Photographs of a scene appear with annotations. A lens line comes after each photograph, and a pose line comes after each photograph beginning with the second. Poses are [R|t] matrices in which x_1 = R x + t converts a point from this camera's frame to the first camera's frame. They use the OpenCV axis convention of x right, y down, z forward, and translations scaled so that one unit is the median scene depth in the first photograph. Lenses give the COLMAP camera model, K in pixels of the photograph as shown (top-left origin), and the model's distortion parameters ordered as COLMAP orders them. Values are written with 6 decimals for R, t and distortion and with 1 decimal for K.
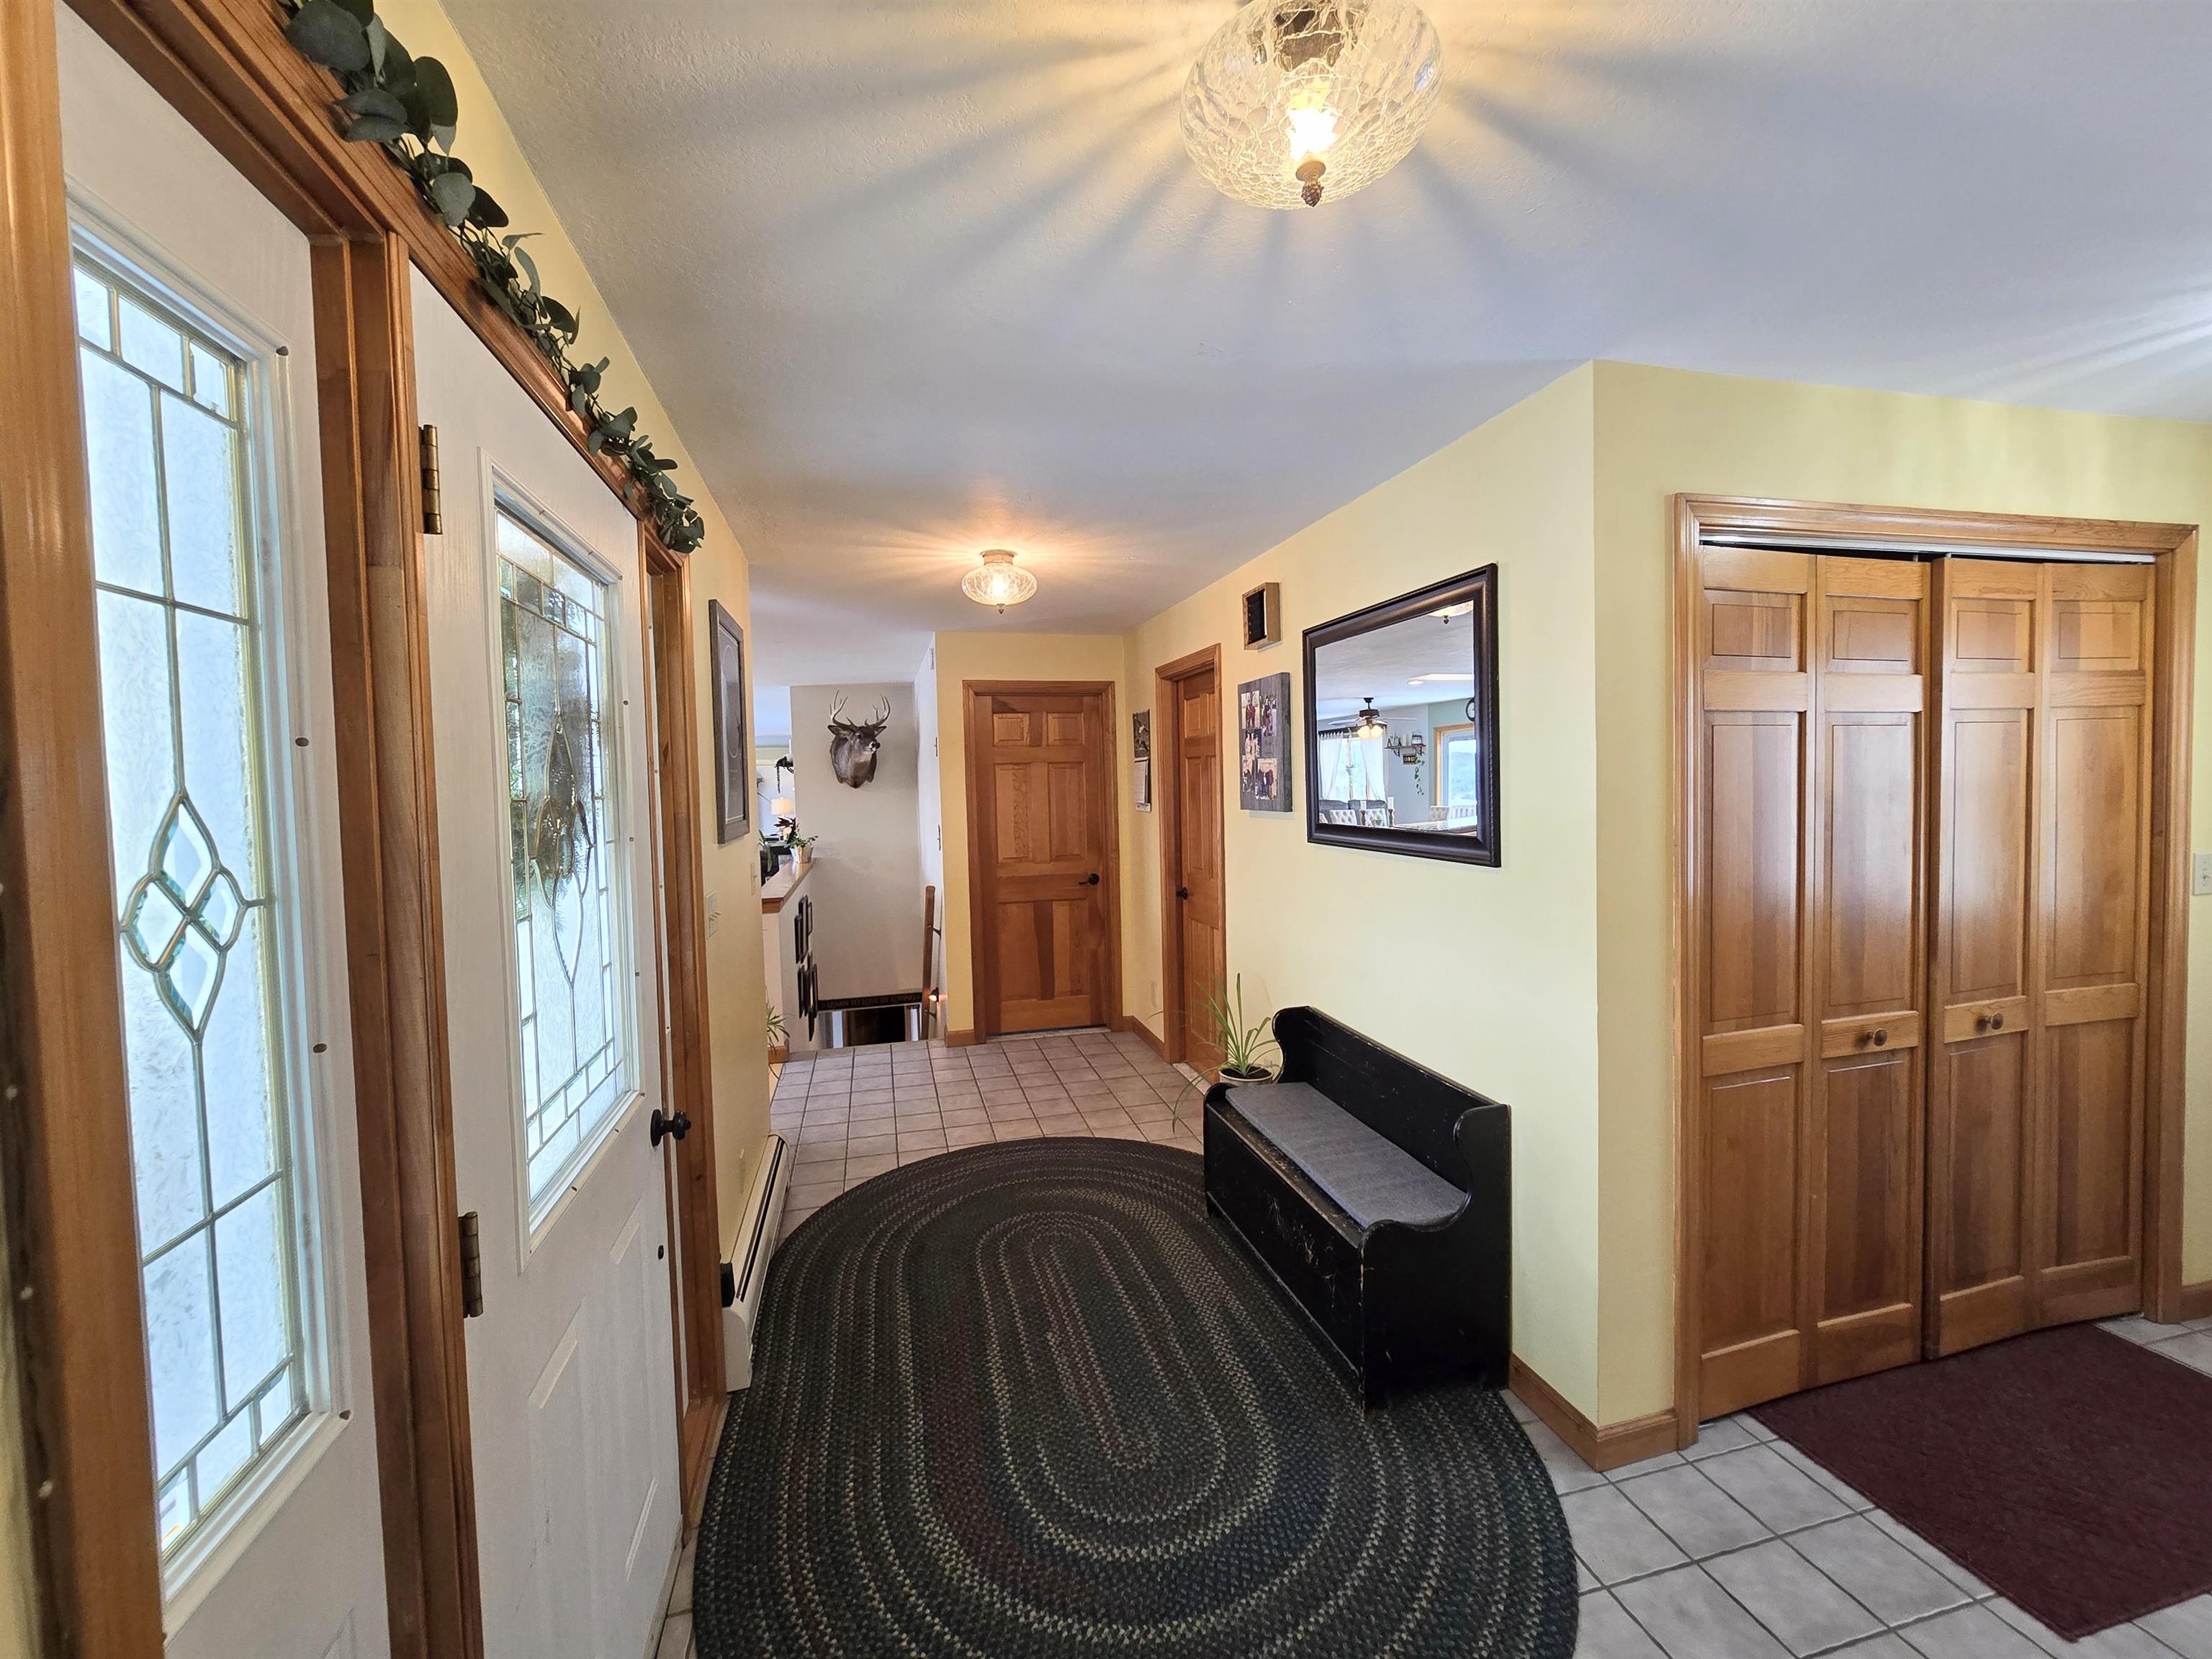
lens RADIAL K [[905.6, 0, 1105.8], [0, 905.6, 819.4], [0, 0, 1]] dist [-0.003485, 0.001591]
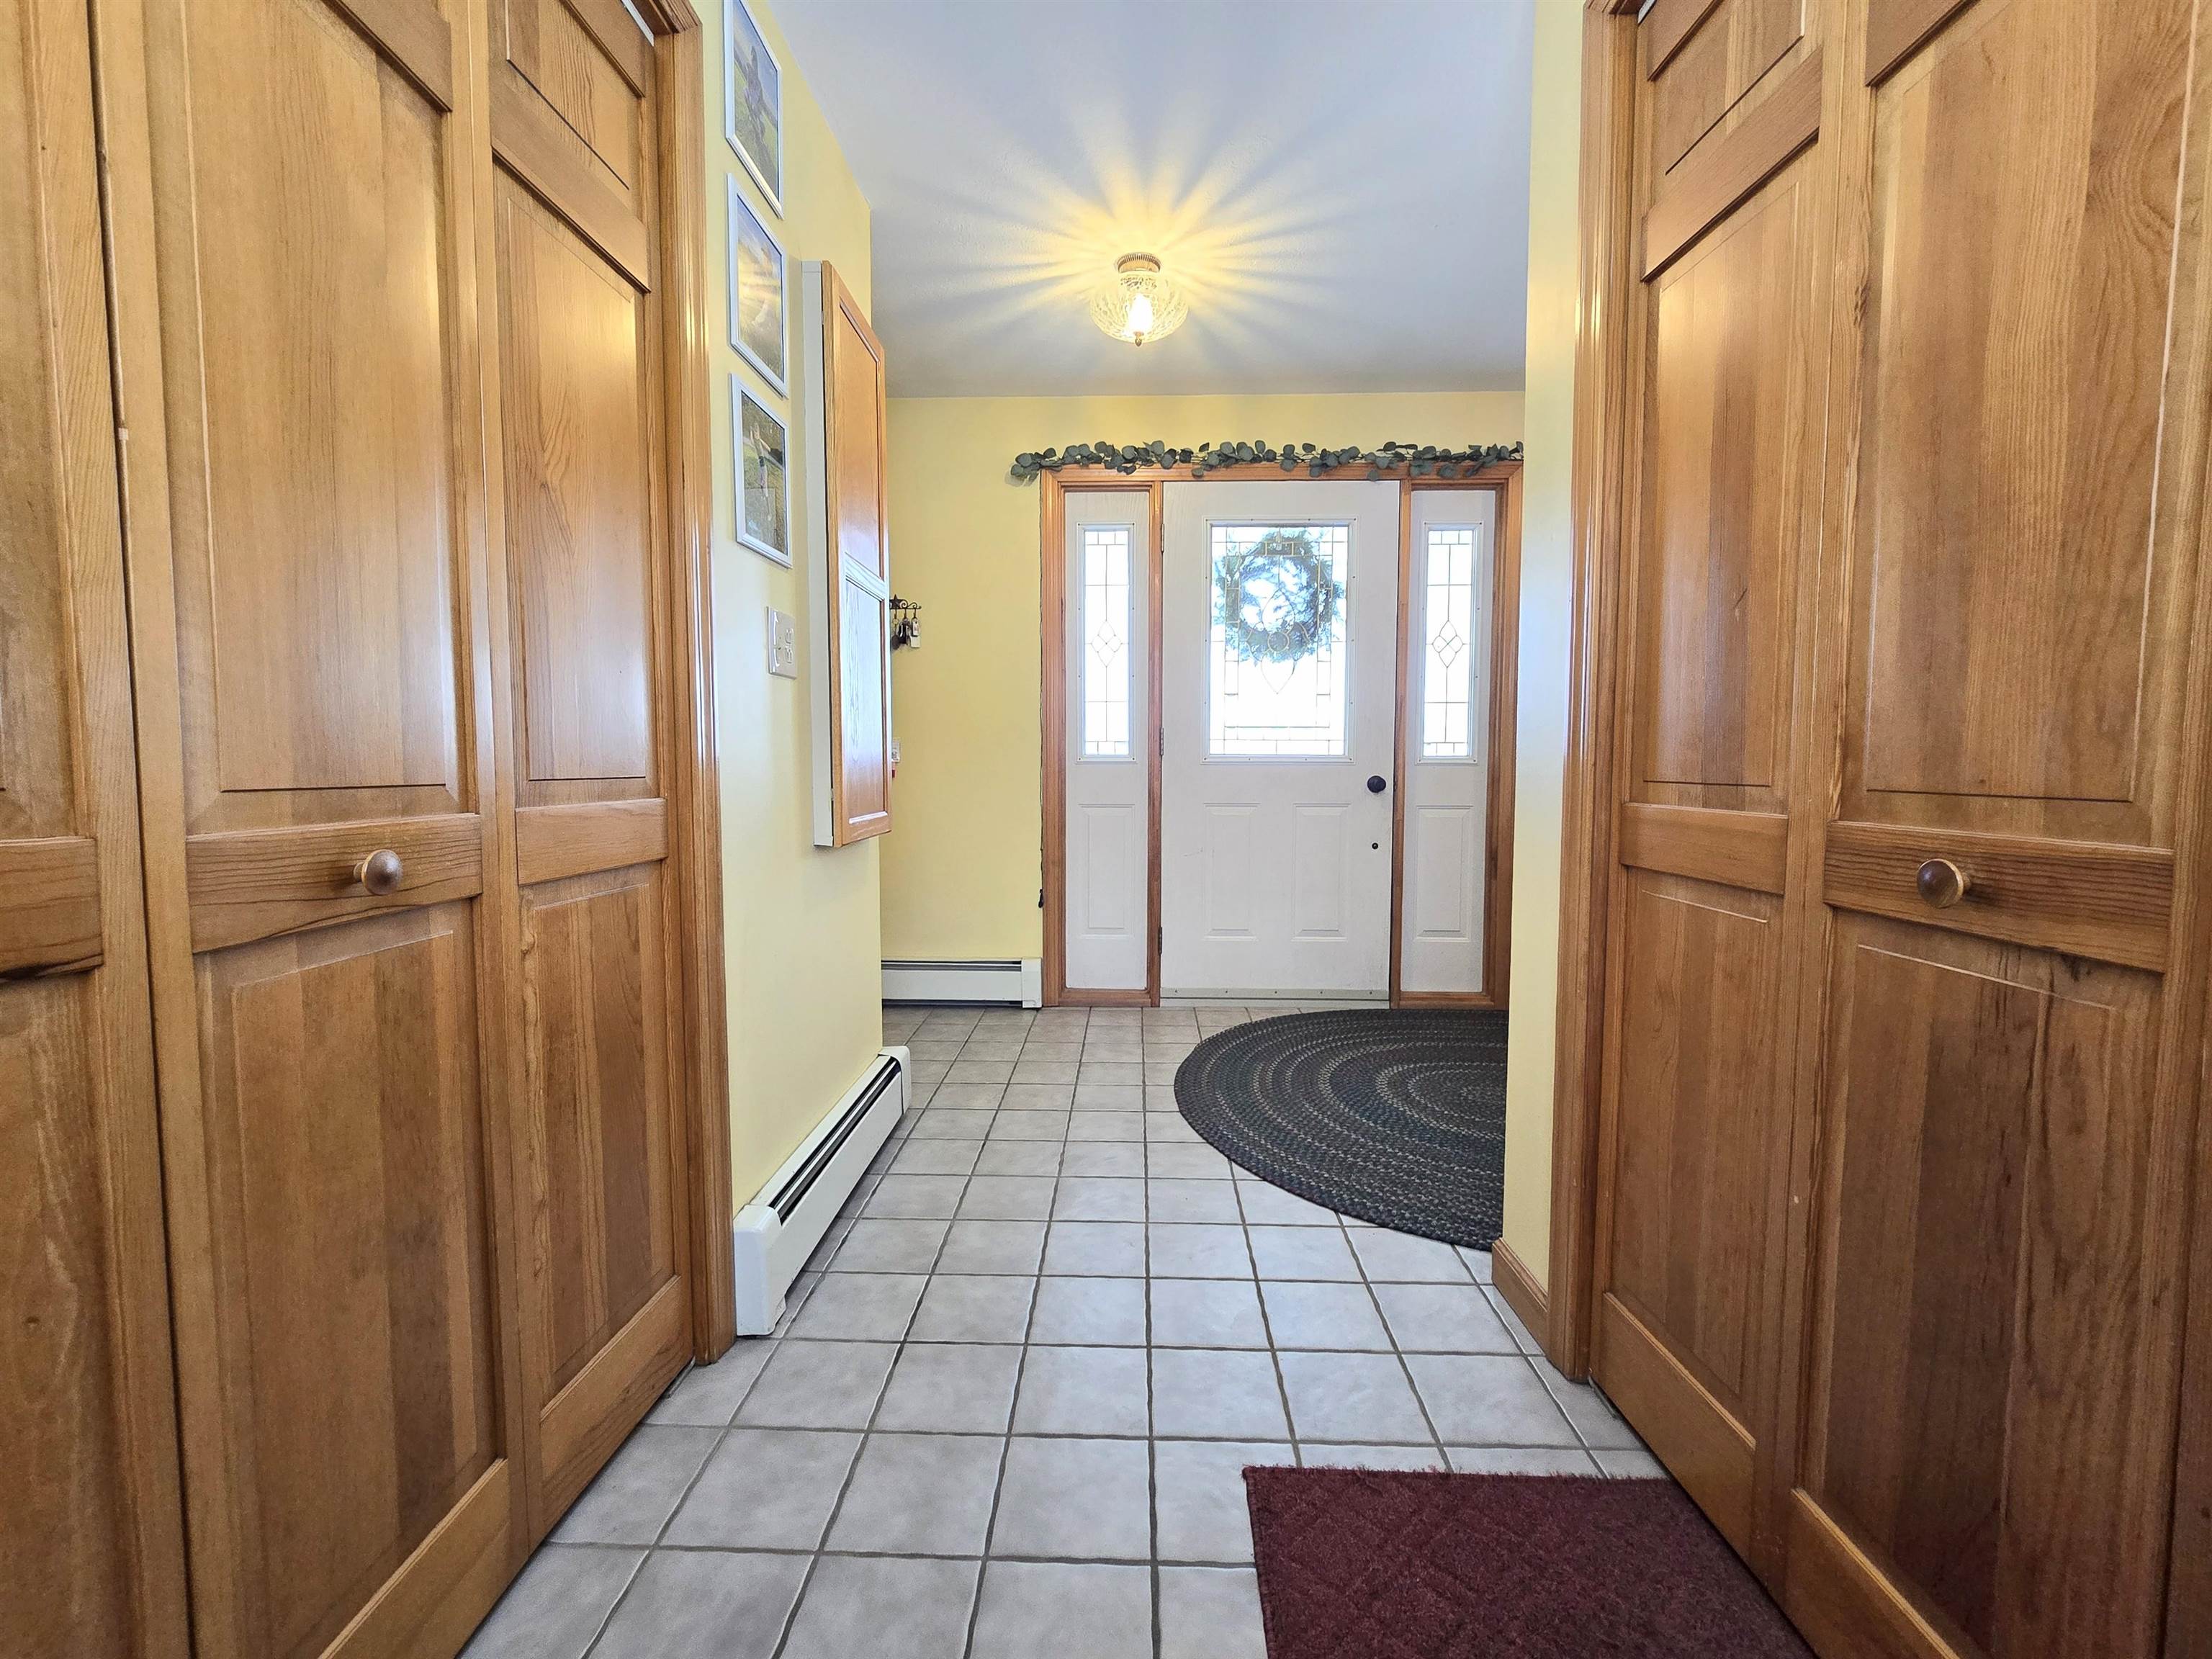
lens RADIAL K [[905.6, 0, 1112.2], [0, 905.6, 813.5], [0, 0, 1]] dist [-0.003485, 0.001591]
pose [[-0.267960, 0.081823, -0.959949, 1.219716], [-0.030559, 0.995164, 0.093355, 0.176976], [0.962945, 0.054350, -0.264164, 0.726362]]
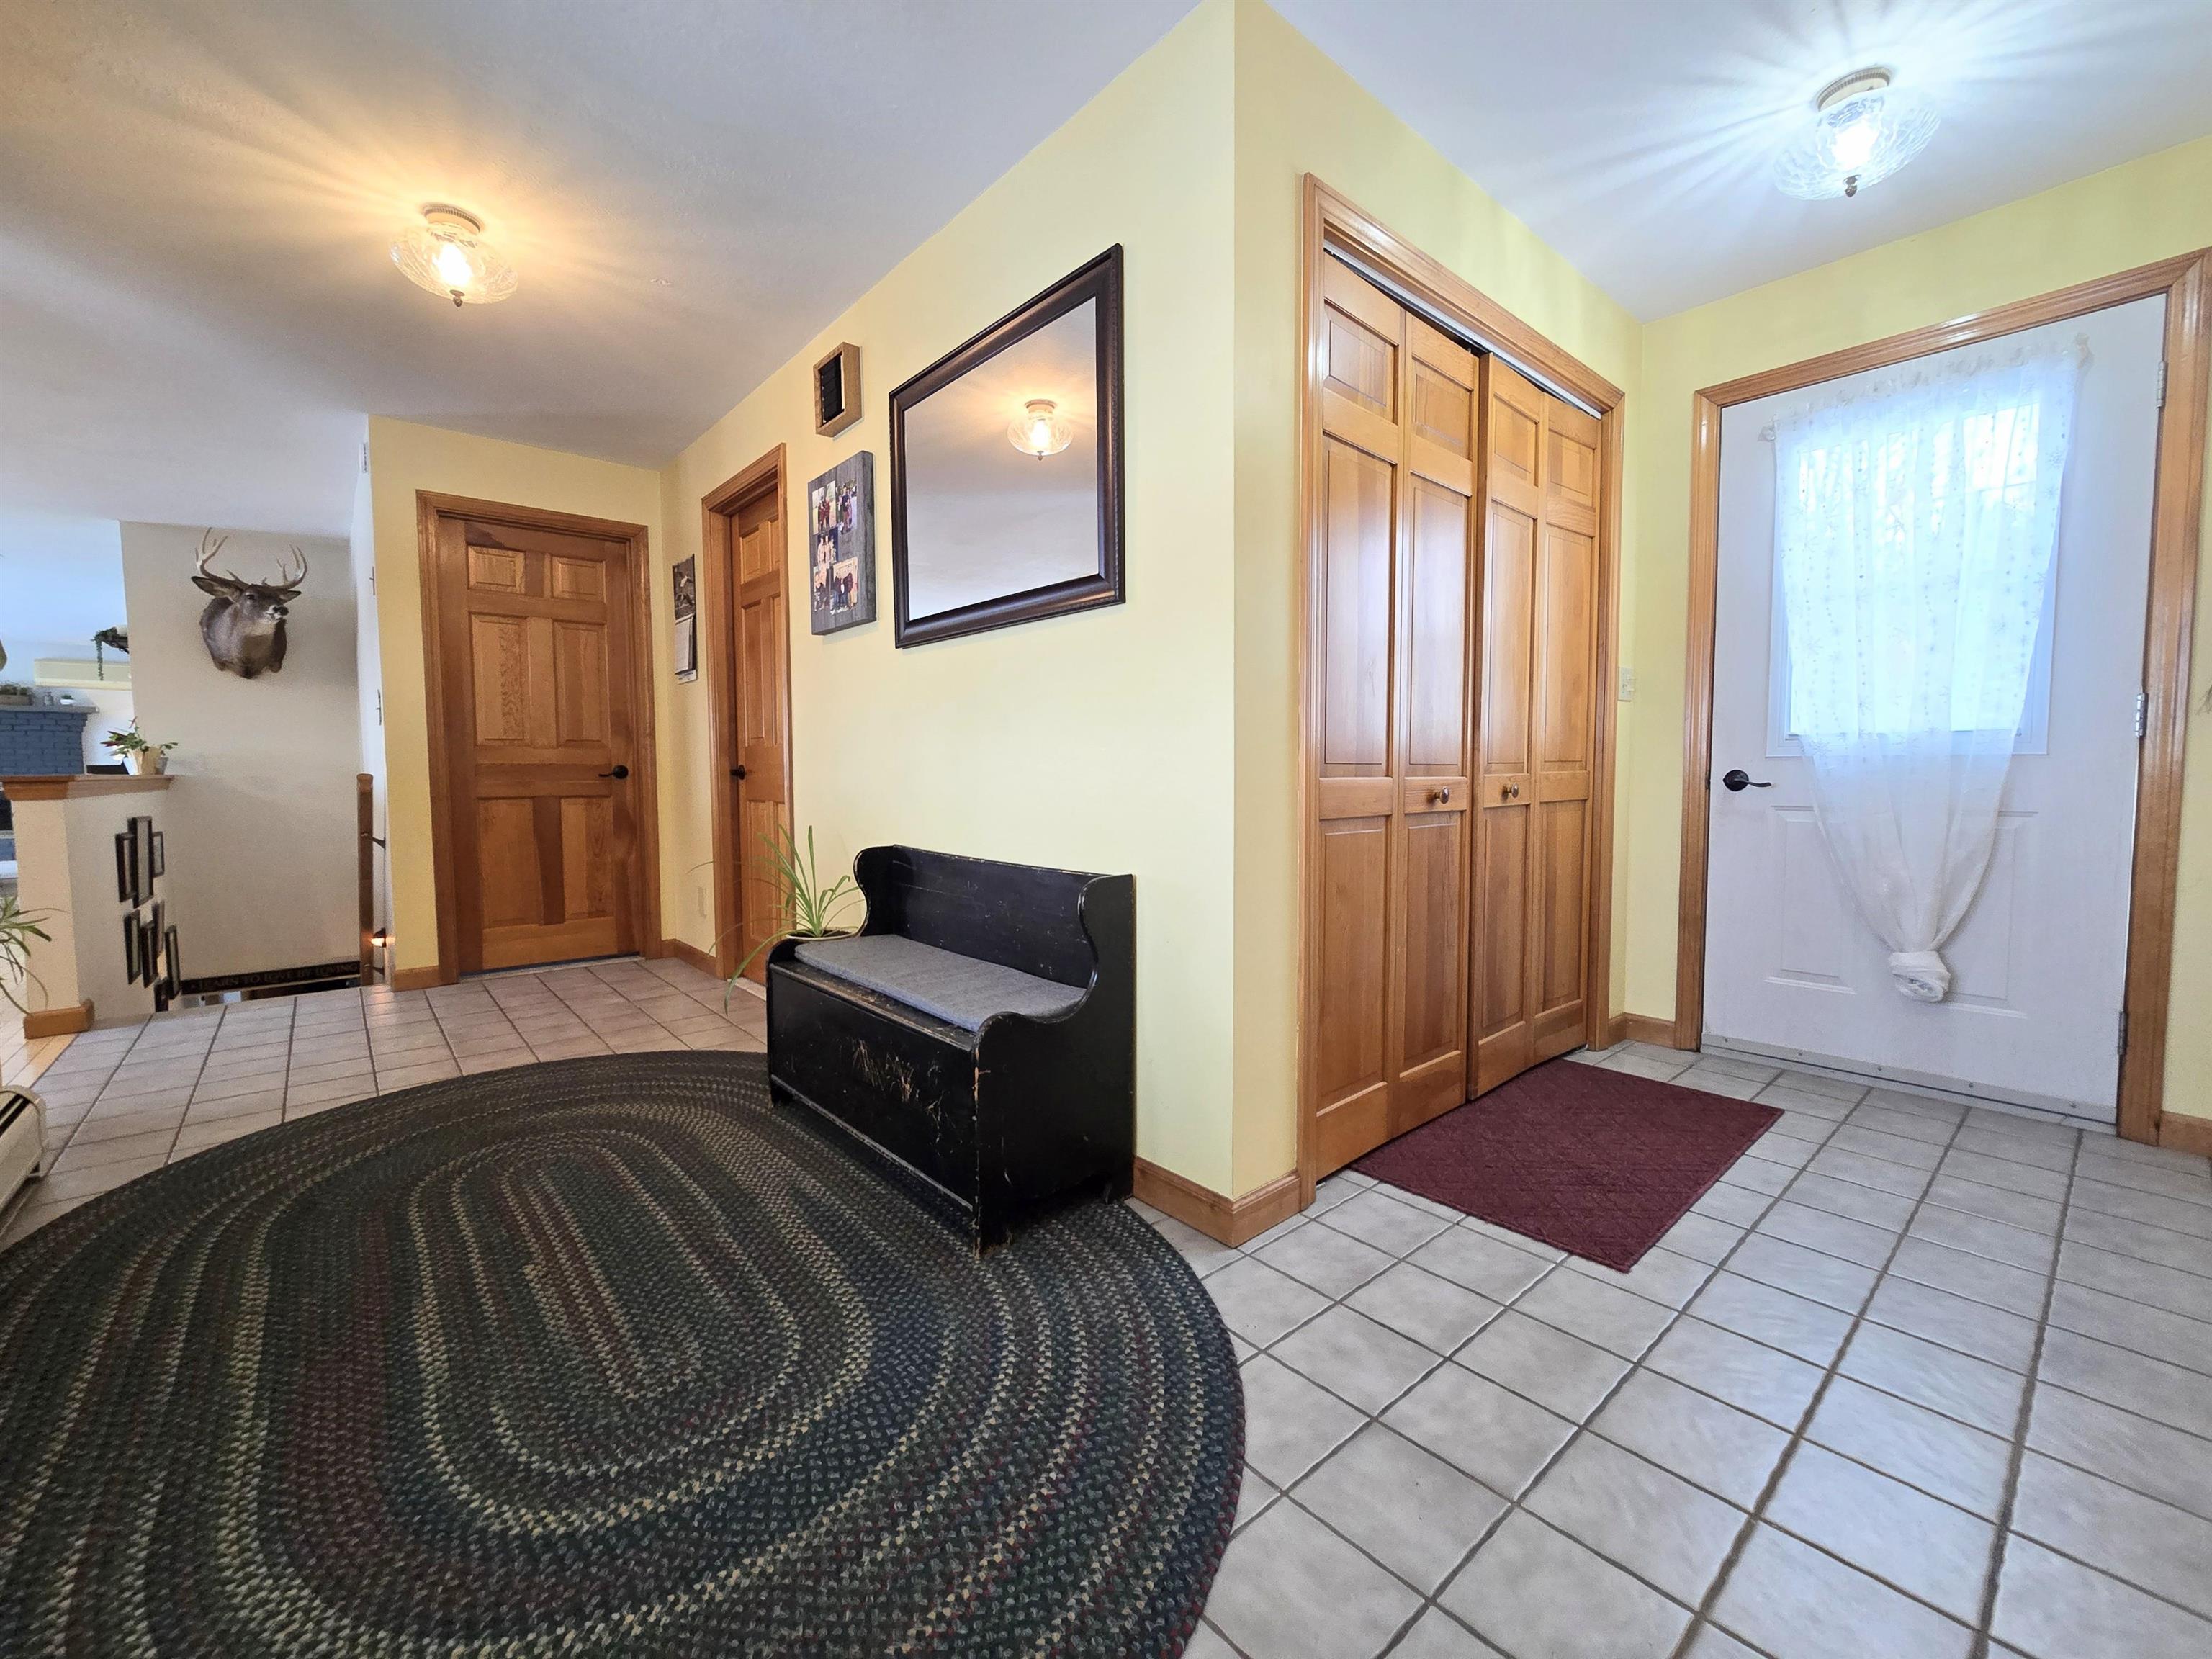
lens RADIAL K [[905.6, 0, 1095.6], [0, 905.6, 820.9], [0, 0, 1]] dist [-0.003485, 0.001591]
pose [[0.896639, -0.003981, 0.442744, 0.022510], [0.000139, 0.999962, 0.008708, 0.246006], [-0.442762, -0.007746, 0.896606, 0.219689]]
